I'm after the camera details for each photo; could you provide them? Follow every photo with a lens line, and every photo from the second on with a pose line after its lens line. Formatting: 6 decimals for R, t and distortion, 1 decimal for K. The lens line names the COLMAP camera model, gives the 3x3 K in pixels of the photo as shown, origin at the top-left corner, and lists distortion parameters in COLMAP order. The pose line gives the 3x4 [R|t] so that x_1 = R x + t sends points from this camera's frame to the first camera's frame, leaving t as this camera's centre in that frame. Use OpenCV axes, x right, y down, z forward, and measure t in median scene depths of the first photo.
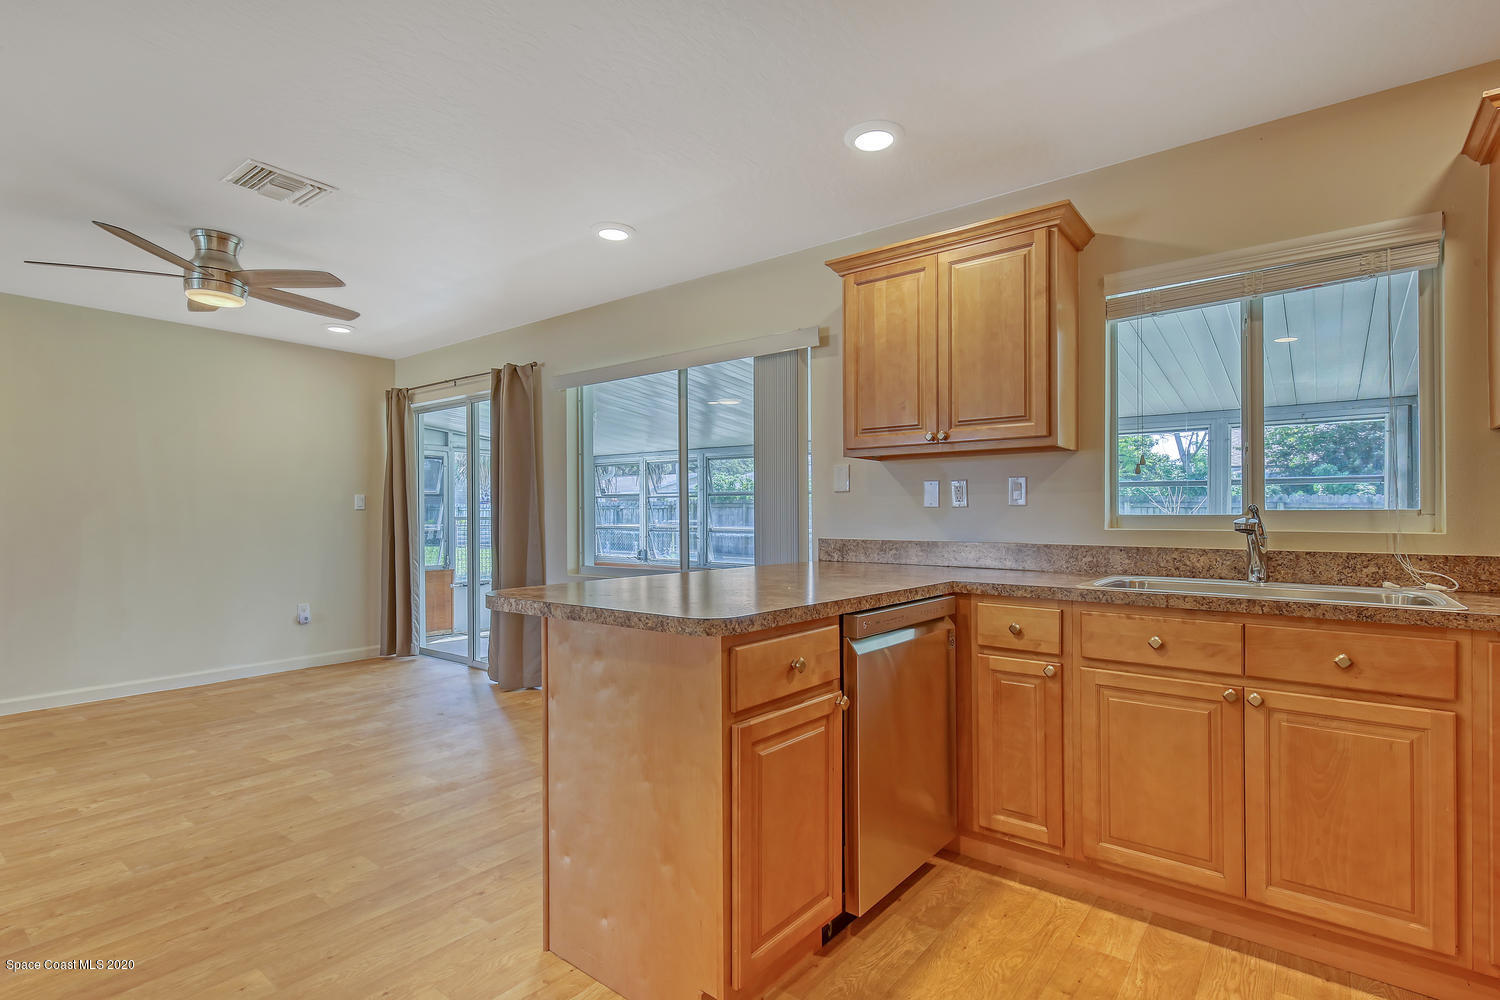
lens RADIAL K [[731.8, 0, 745.7], [0, 731.8, 501.1], [0, 0, 1]] dist [0.008830, 0.001509]
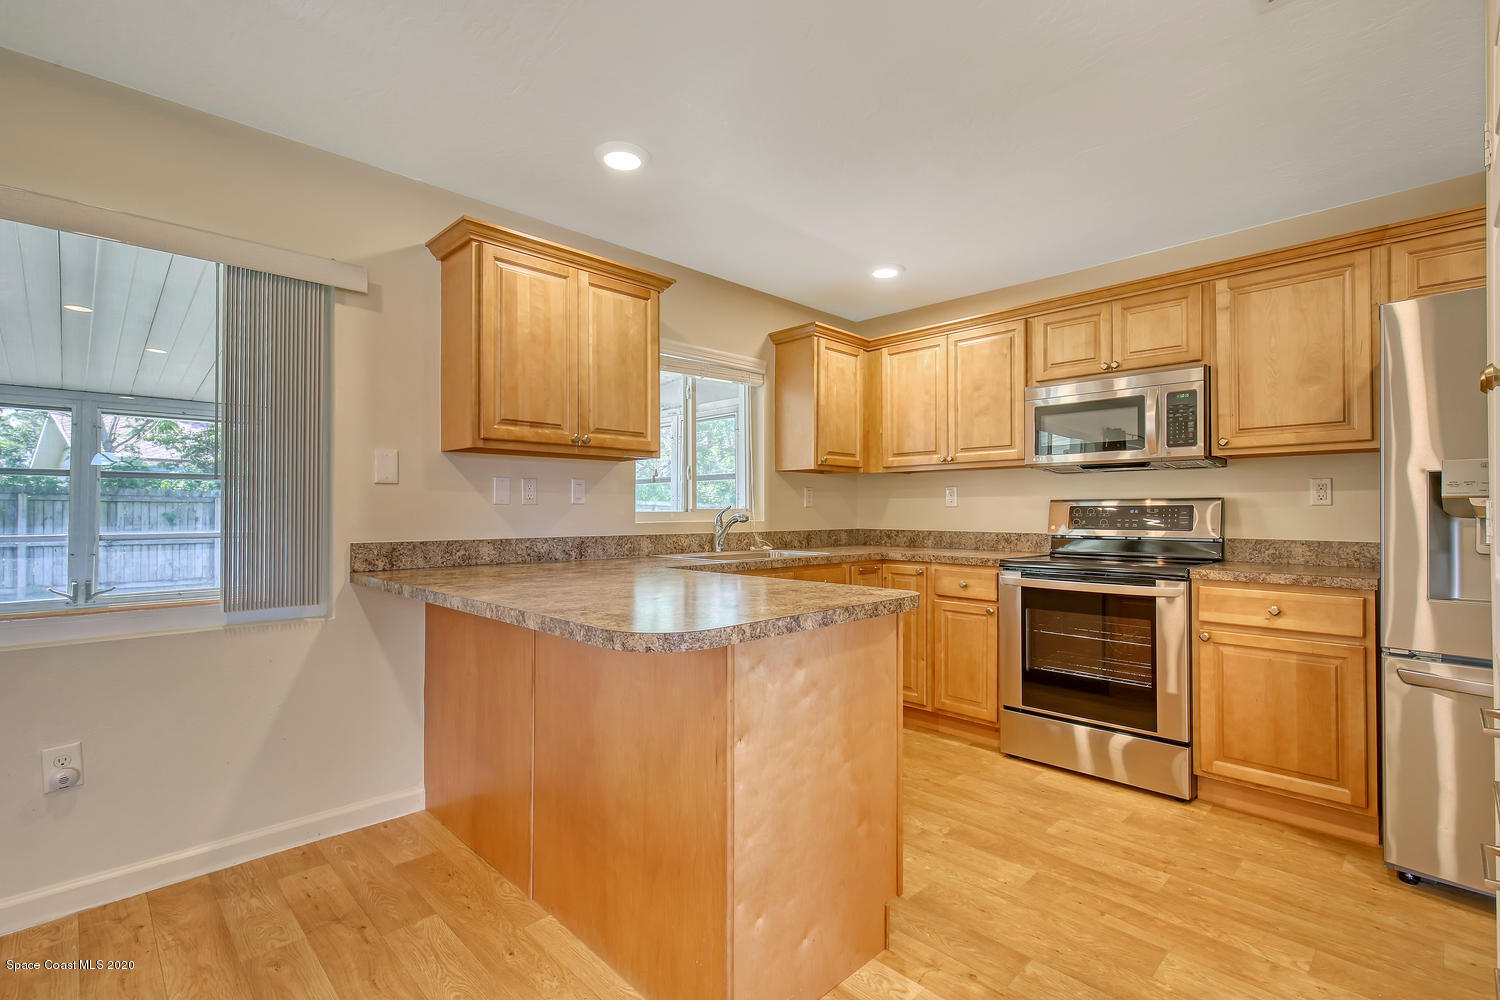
lens RADIAL K [[673.5, 0, 746.8], [0, 673.5, 505.0], [0, 0, 1]] dist [-0.006793, -0.001028]
pose [[0.118380, 0.010446, 0.992913, -0.723649], [-0.016532, 0.999827, -0.008548, 0.013422], [-0.992831, -0.015403, 0.118532, 0.669041]]
